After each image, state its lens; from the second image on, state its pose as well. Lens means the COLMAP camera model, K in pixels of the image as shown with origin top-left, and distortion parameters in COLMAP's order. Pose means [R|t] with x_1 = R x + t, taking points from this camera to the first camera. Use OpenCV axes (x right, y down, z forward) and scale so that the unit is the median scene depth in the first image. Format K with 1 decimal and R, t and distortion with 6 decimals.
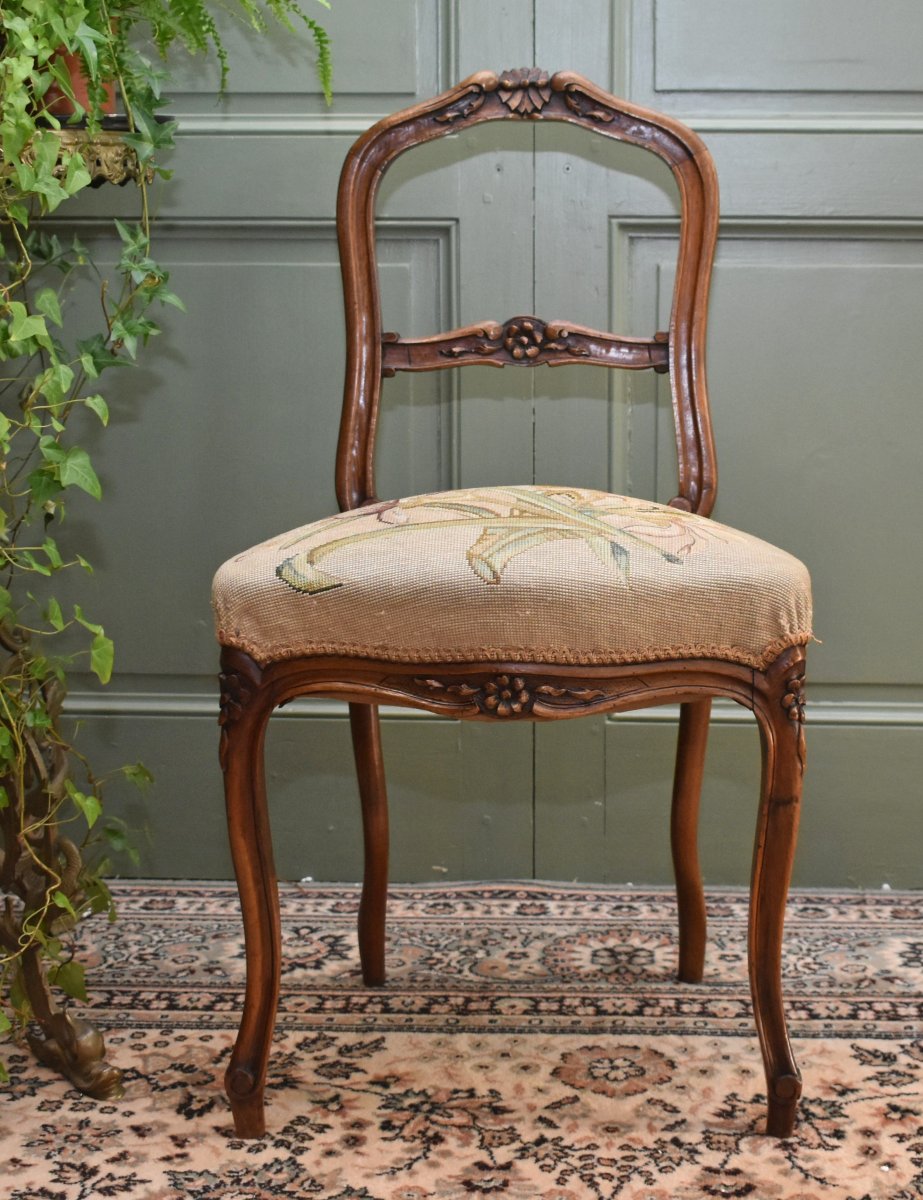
lens RADIAL K [[2110.6, 0, 560.5], [0, 2110.6, 594.1], [0, 0, 1]] dist [-0.022103, 0.000000]
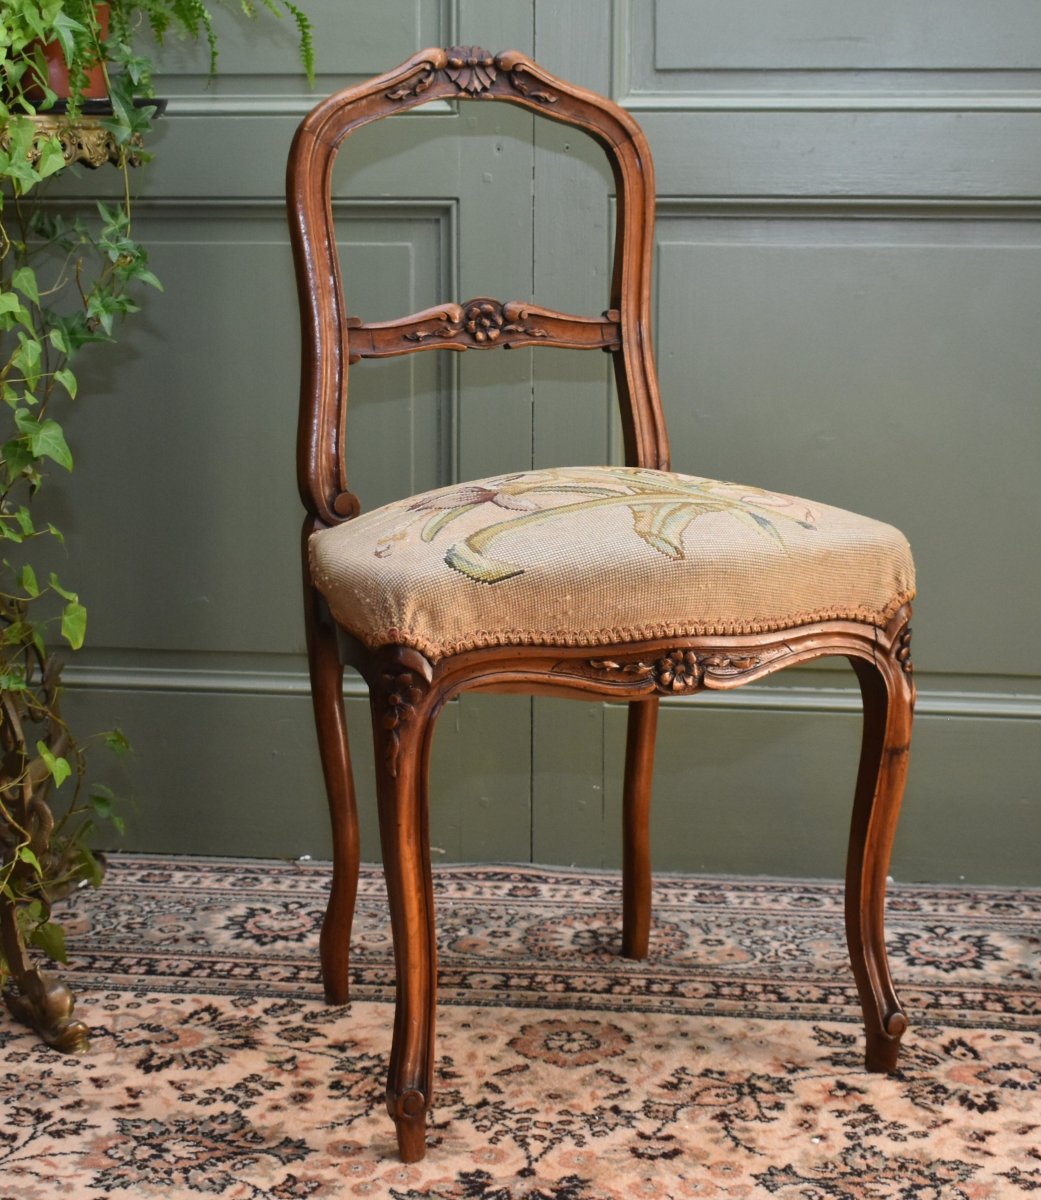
lens RADIAL K [[2297.8, 0, 511.9], [0, 2297.8, 557.8], [0, 0, 1]] dist [-0.024604, 0.000000]
pose [[0.995913, 0.012685, -0.089421, 0.092917], [-0.014334, 0.999738, -0.017825, 0.014412], [0.089172, 0.019034, 0.995834, -0.098074]]
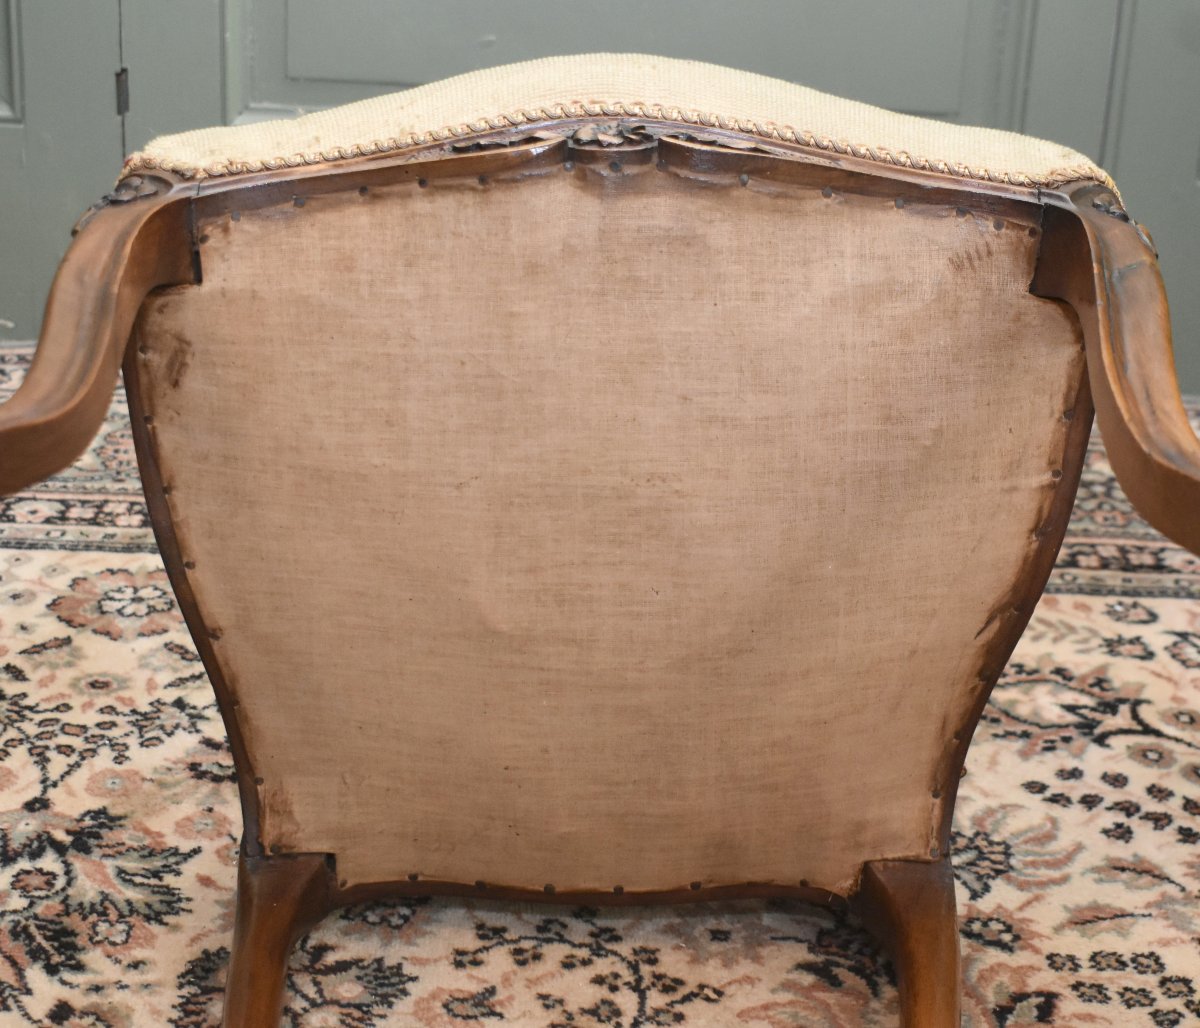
lens RADIAL K [[2482.8, 0, 635.3], [0, 2482.8, 579.5], [0, 0, 1]] dist [-0.029226, 0.000000]
pose [[0.997916, 0.026170, 0.058985, 0.150215], [-0.039095, 0.972411, 0.229974, 0.009404], [-0.051339, -0.231800, 0.971408, 0.141744]]
